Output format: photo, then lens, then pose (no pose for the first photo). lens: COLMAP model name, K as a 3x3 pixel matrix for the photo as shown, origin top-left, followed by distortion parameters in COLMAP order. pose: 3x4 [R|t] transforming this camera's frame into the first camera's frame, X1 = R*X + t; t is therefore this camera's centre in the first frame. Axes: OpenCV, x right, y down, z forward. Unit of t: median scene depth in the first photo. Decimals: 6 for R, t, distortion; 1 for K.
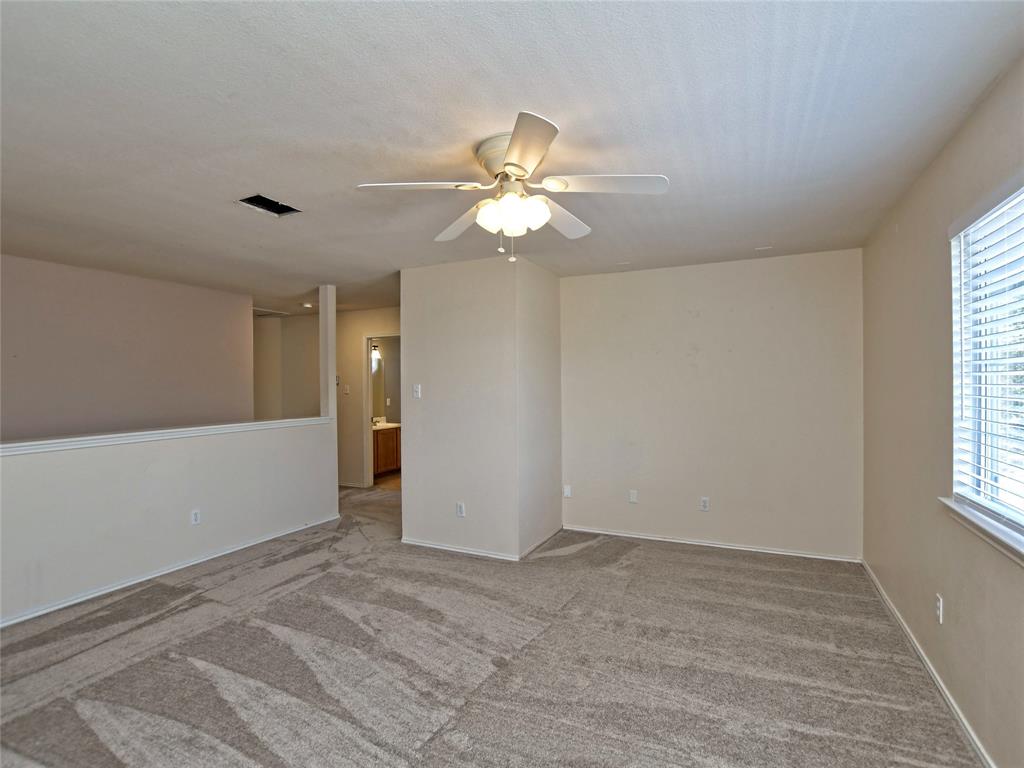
lens RADIAL K [[543.8, 0, 512.0], [0, 543.8, 384.0], [0, 0, 1]] dist [-0.000748, 0.000231]
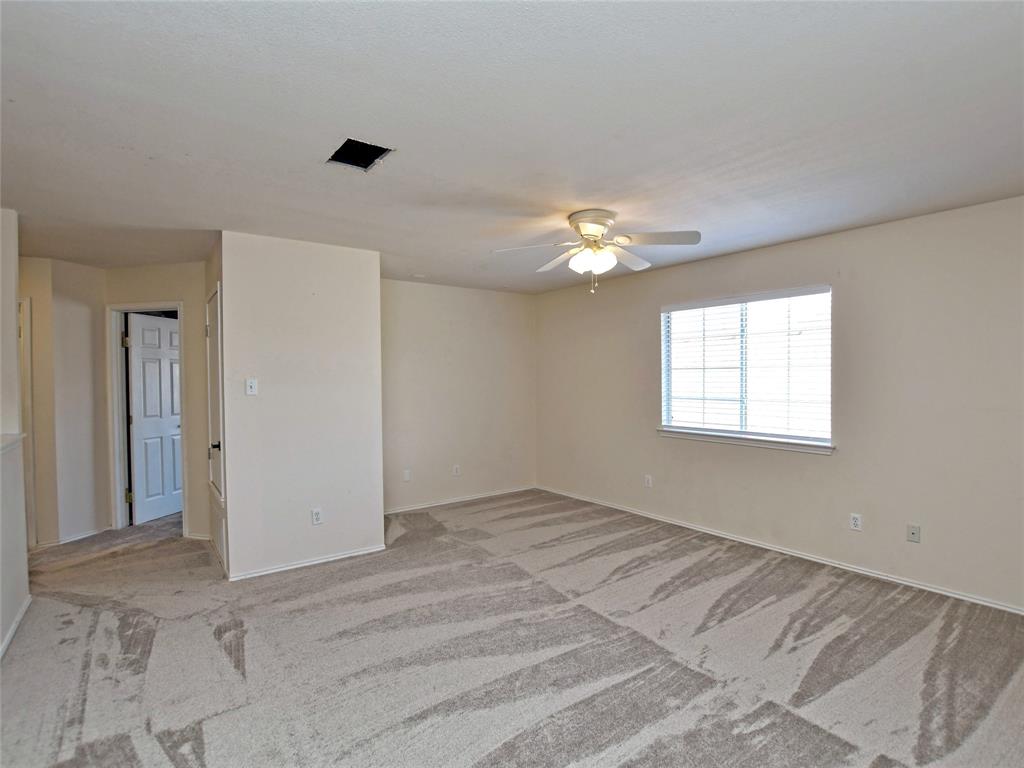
lens RADIAL K [[521.6, 0, 504.3], [0, 521.6, 389.1], [0, 0, 1]] dist [-0.020077, 0.000510]
pose [[0.431907, -0.010338, 0.901859, -0.783653], [0.009856, 0.999929, 0.006742, 0.017855], [-0.901864, 0.005977, 0.431978, 0.369929]]
